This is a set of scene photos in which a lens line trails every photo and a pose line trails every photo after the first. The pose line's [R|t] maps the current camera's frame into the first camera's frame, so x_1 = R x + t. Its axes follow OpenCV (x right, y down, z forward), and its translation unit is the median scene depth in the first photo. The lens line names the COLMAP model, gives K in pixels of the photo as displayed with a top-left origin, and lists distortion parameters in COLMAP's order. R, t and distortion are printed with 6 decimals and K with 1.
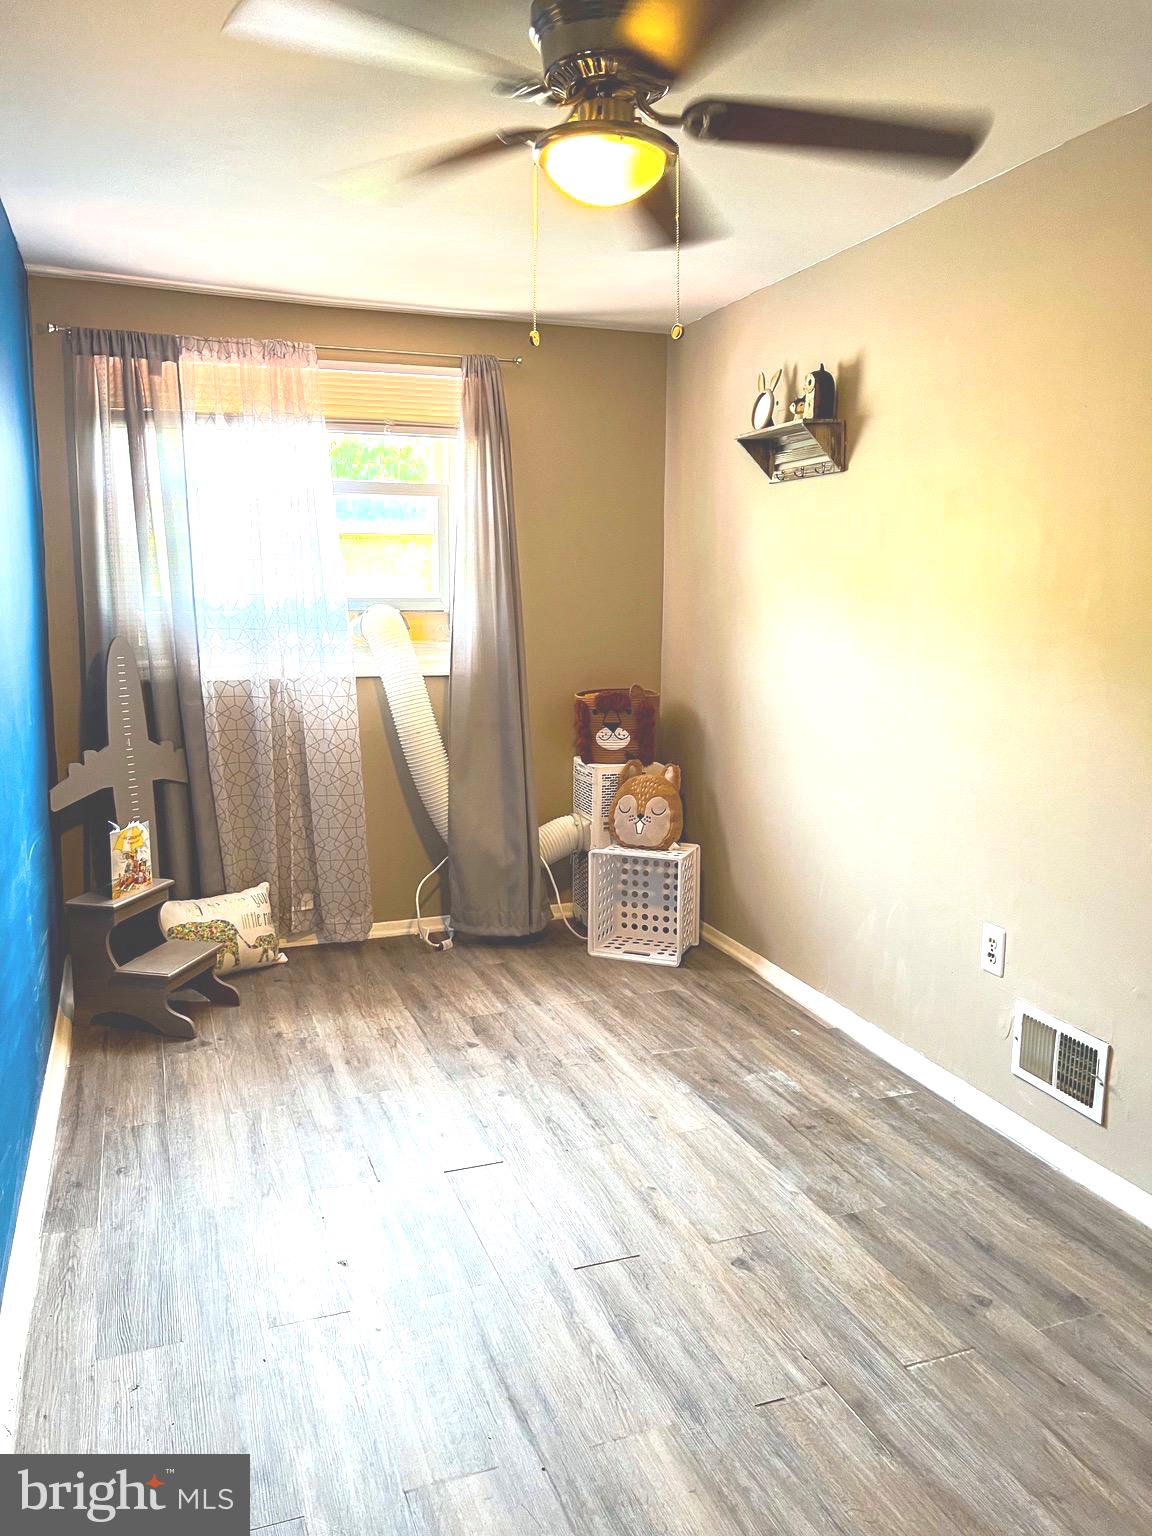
lens RADIAL K [[1157.1, 0, 573.0], [0, 1157.1, 757.9], [0, 0, 1]] dist [0.056616, -0.070394]
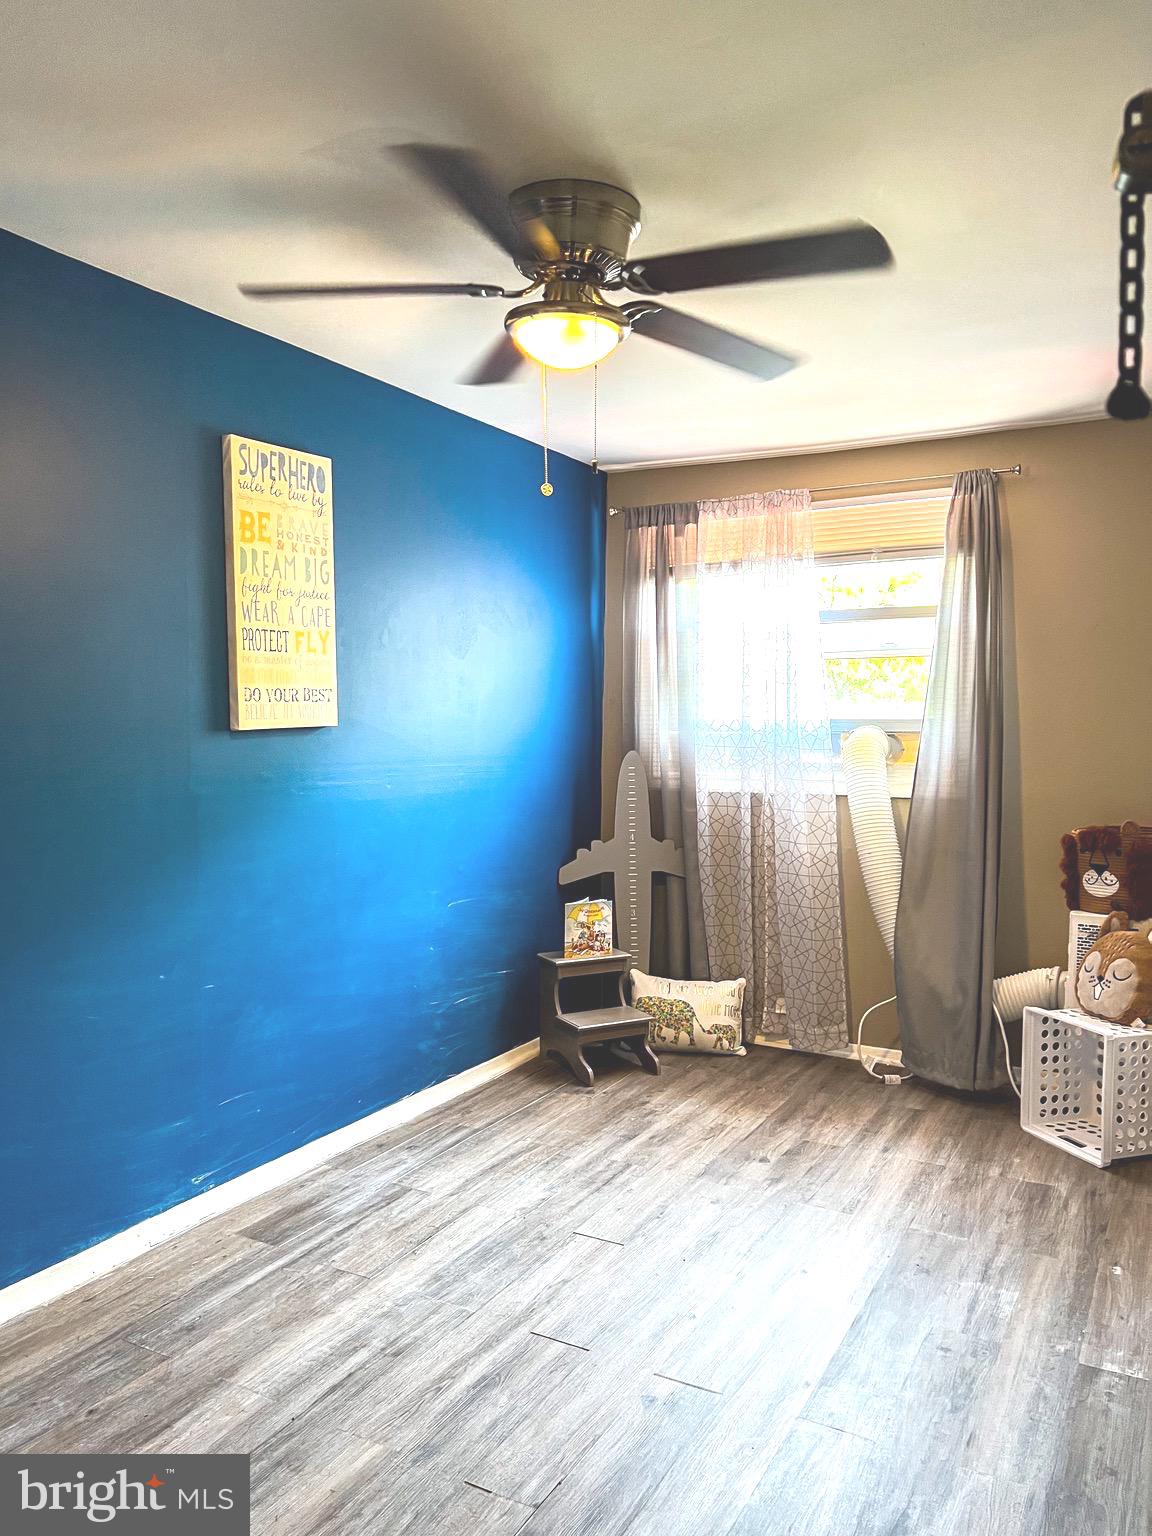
lens RADIAL K [[1157.1, 0, 563.3], [0, 1157.1, 766.8], [0, 0, 1]] dist [0.056616, -0.070394]
pose [[0.647137, 0.030743, -0.761753, 0.469073], [-0.113811, 0.991886, -0.056655, -0.009133], [0.753830, 0.123360, 0.645385, 0.157103]]
